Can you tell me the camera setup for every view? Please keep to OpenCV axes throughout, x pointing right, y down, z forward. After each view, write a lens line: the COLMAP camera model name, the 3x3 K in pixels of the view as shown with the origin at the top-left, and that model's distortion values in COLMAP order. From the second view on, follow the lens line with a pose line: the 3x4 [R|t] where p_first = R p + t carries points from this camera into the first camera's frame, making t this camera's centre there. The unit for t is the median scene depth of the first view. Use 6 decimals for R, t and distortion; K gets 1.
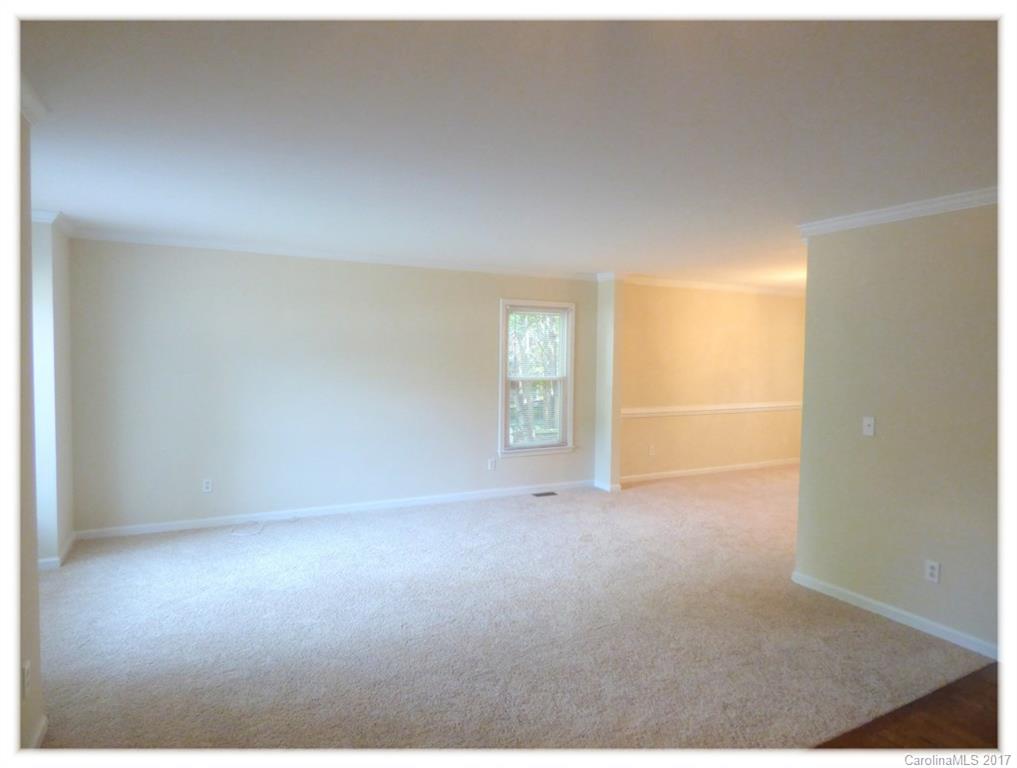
lens RADIAL K [[607.4, 0, 509.3], [0, 607.4, 388.3], [0, 0, 1]] dist [-0.015668, -0.003203]
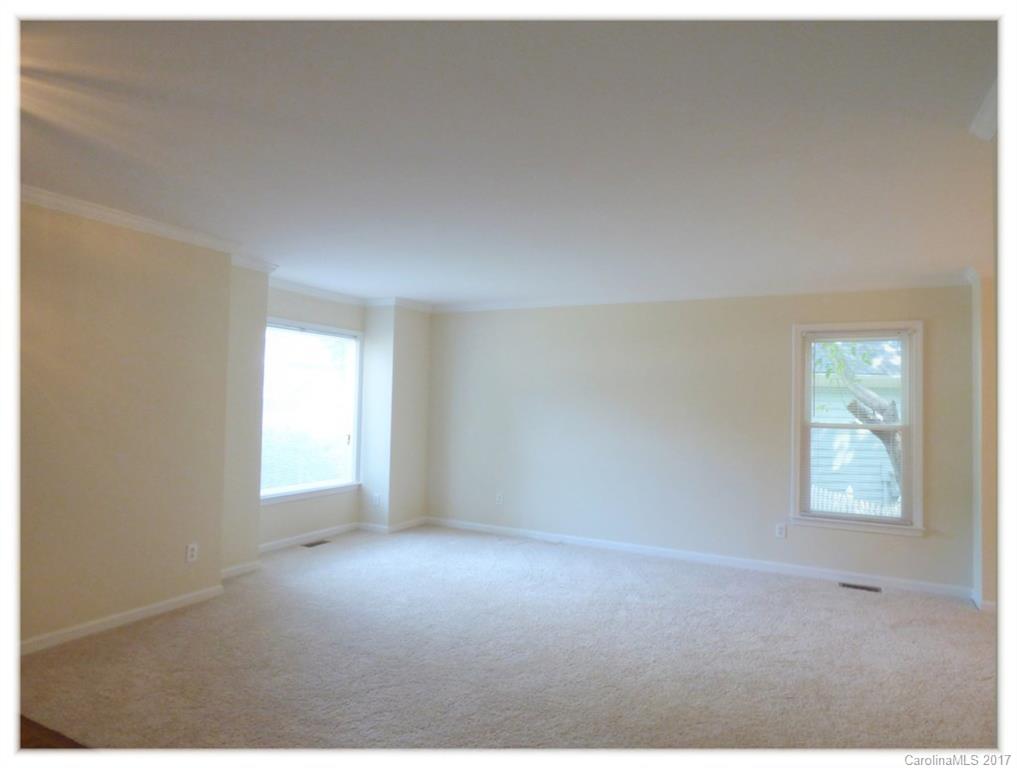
lens RADIAL K [[607.4, 0, 505.6], [0, 607.4, 385.5], [0, 0, 1]] dist [-0.015668, -0.003203]
pose [[0.563126, -0.025020, -0.825992, 0.504365], [-0.063815, 0.995240, -0.073652, 0.019593], [0.823904, 0.094186, 0.558849, 0.280033]]
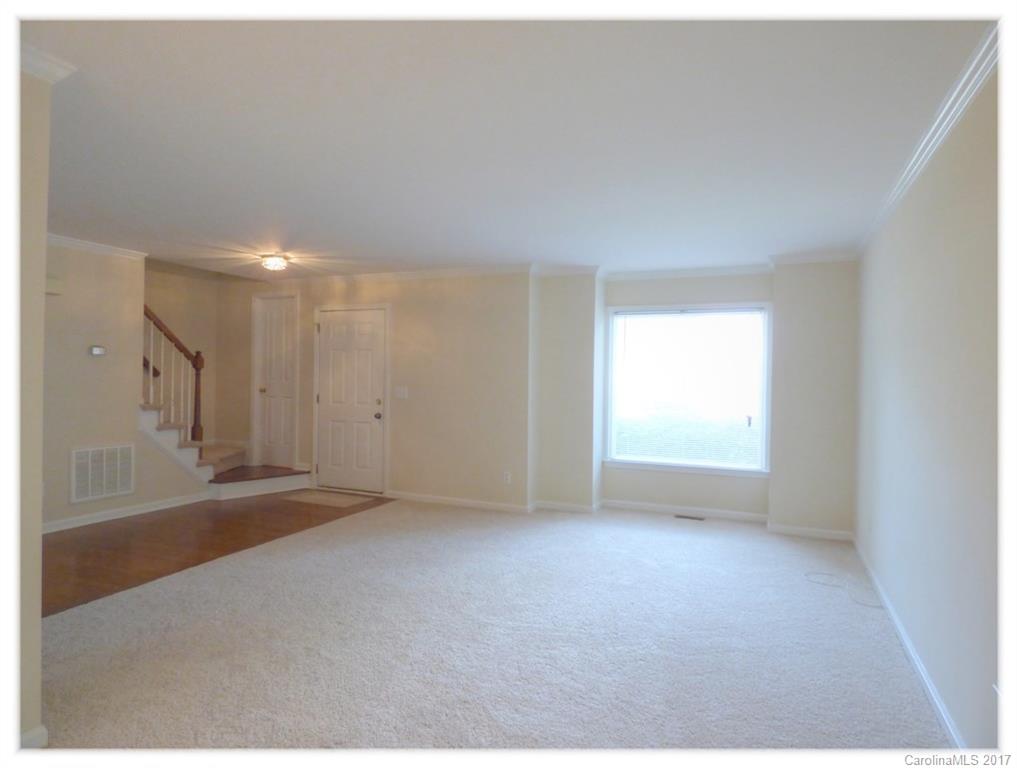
lens RADIAL K [[607.4, 0, 506.2], [0, 607.4, 382.1], [0, 0, 1]] dist [-0.015668, -0.003203]
pose [[-0.783544, -0.023420, -0.620895, 0.378203], [-0.064329, 0.996977, 0.043575, -0.031171], [0.617998, 0.074084, -0.782682, 1.246718]]
